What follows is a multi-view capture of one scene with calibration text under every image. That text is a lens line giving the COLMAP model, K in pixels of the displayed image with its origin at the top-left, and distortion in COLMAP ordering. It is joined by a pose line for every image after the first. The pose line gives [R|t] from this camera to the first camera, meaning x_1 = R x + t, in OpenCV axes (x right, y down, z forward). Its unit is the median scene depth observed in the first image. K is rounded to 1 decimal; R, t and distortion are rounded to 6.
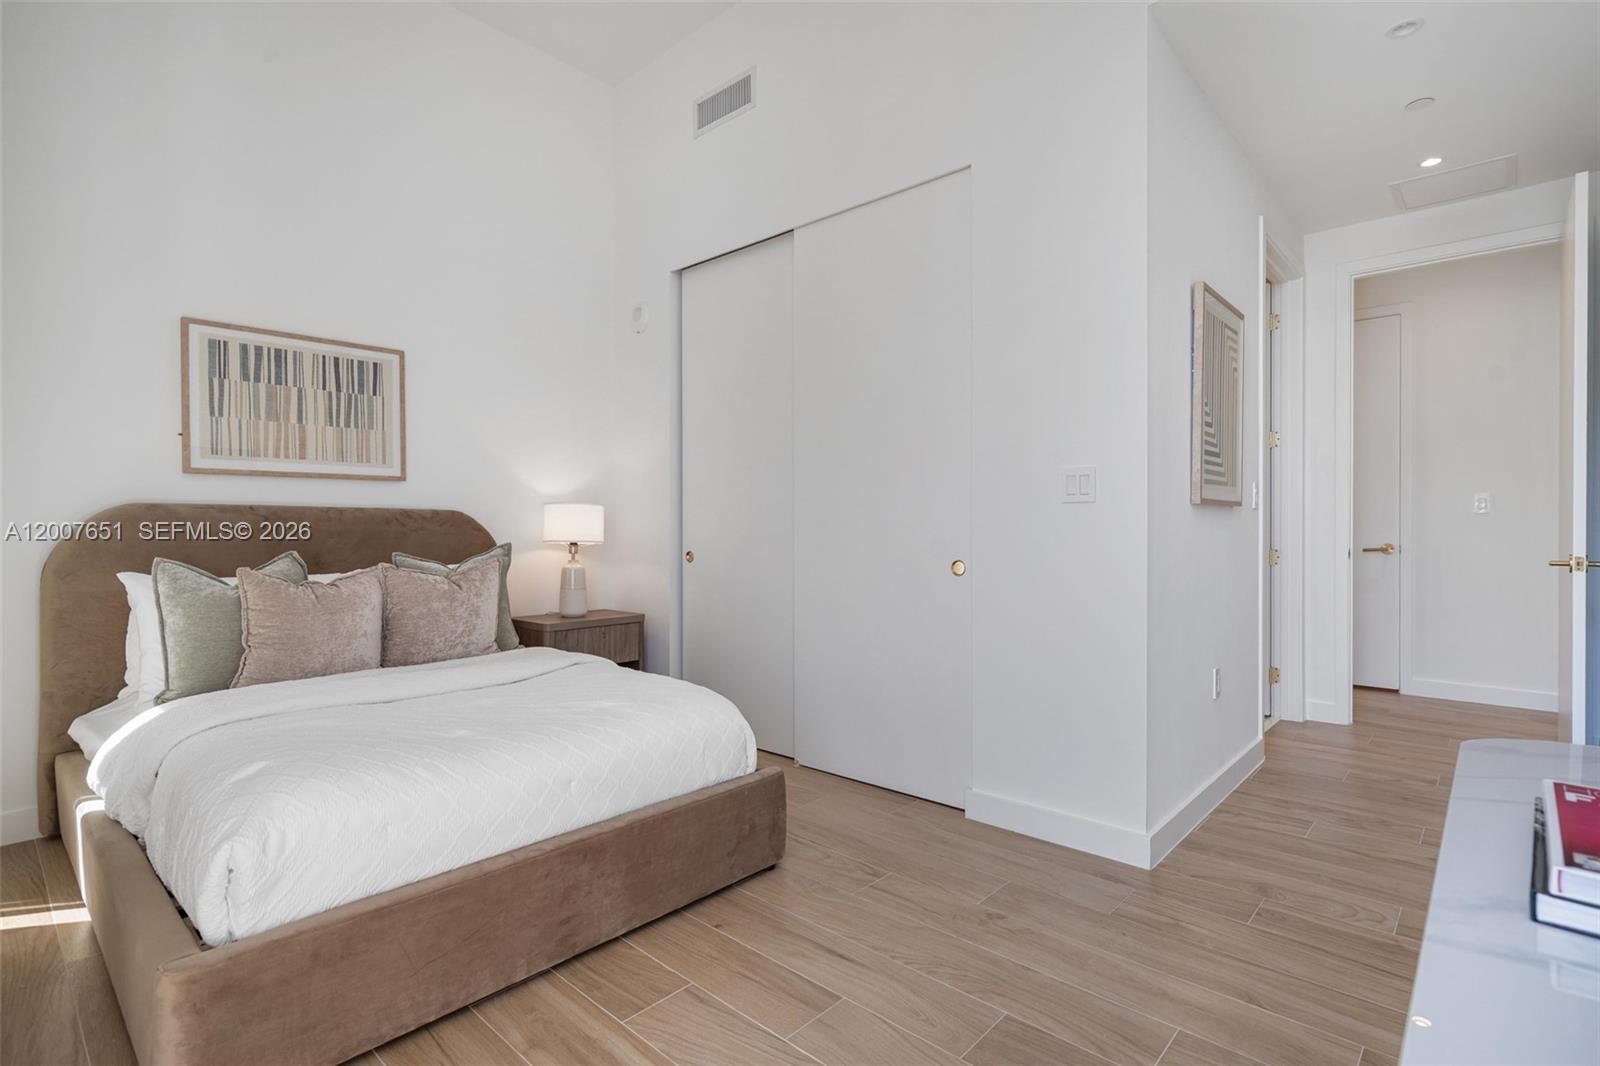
lens RADIAL K [[779.6, 0, 798.6], [0, 779.6, 538.6], [0, 0, 1]] dist [0.001526, 0.000046]
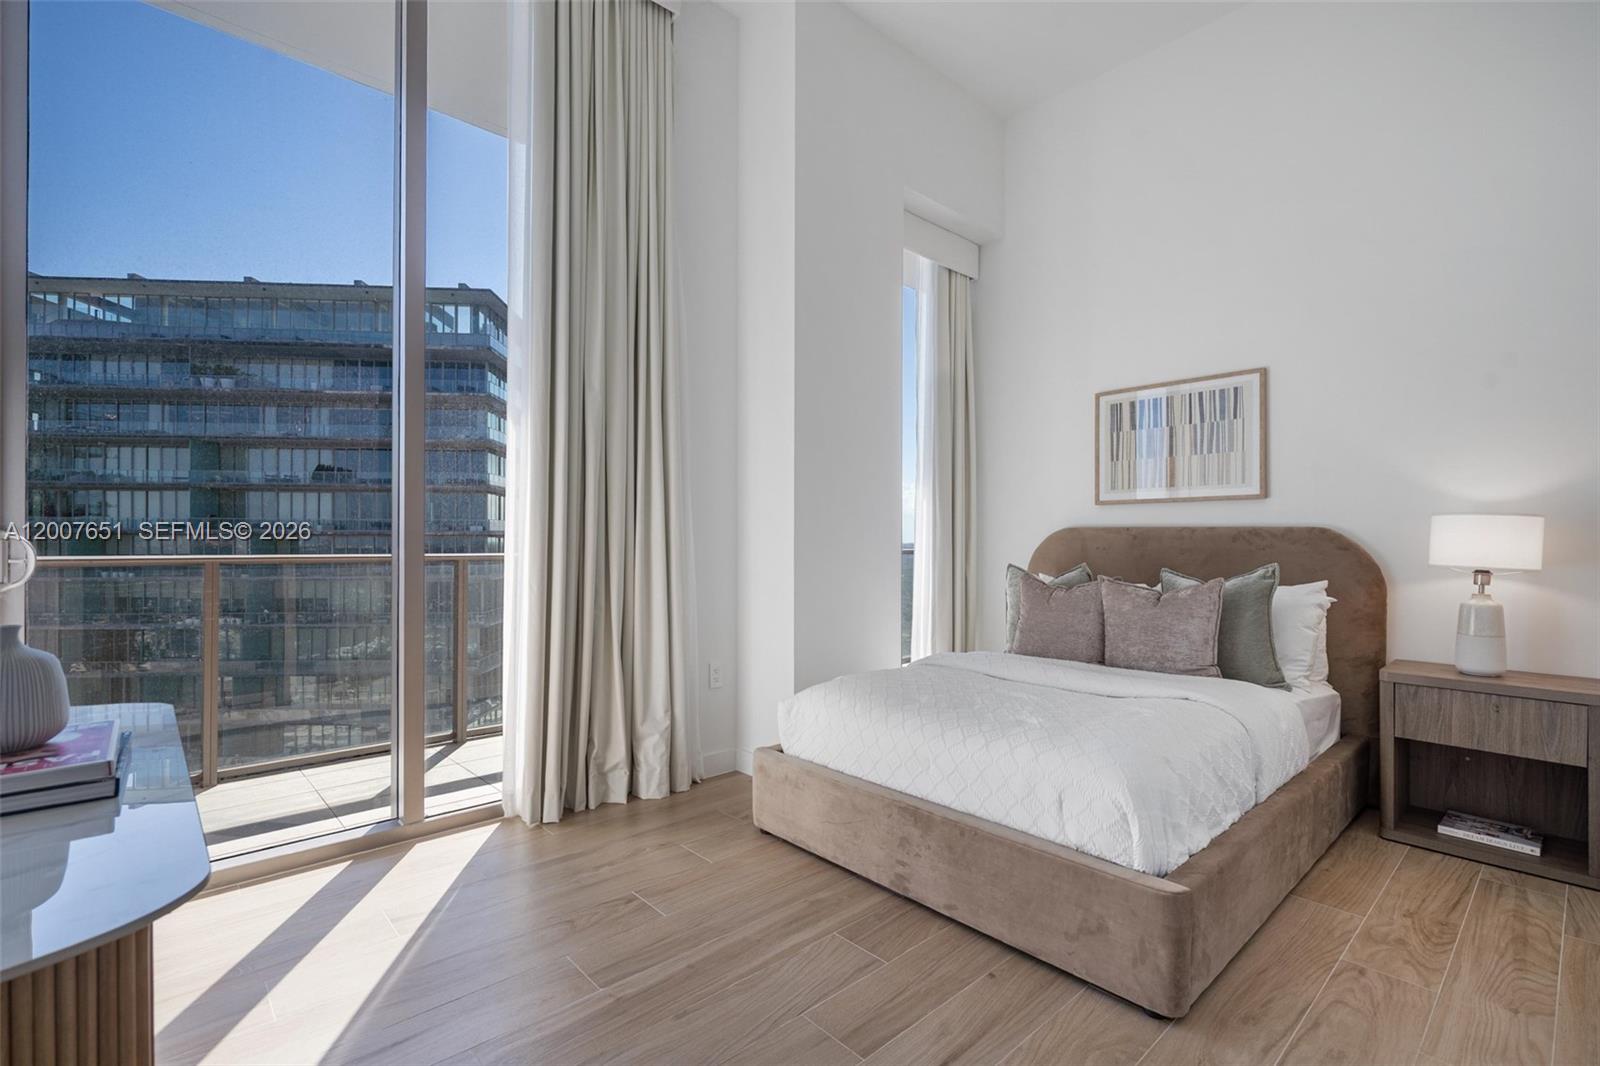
lens RADIAL K [[725.8, 0, 804.6], [0, 725.8, 538.3], [0, 0, 1]] dist [-0.000725, 0.000293]
pose [[-0.085778, -0.001254, -0.996313, 0.490562], [-0.018252, 0.999833, 0.000313, -0.013688], [0.996147, 0.018212, -0.085787, 0.530345]]
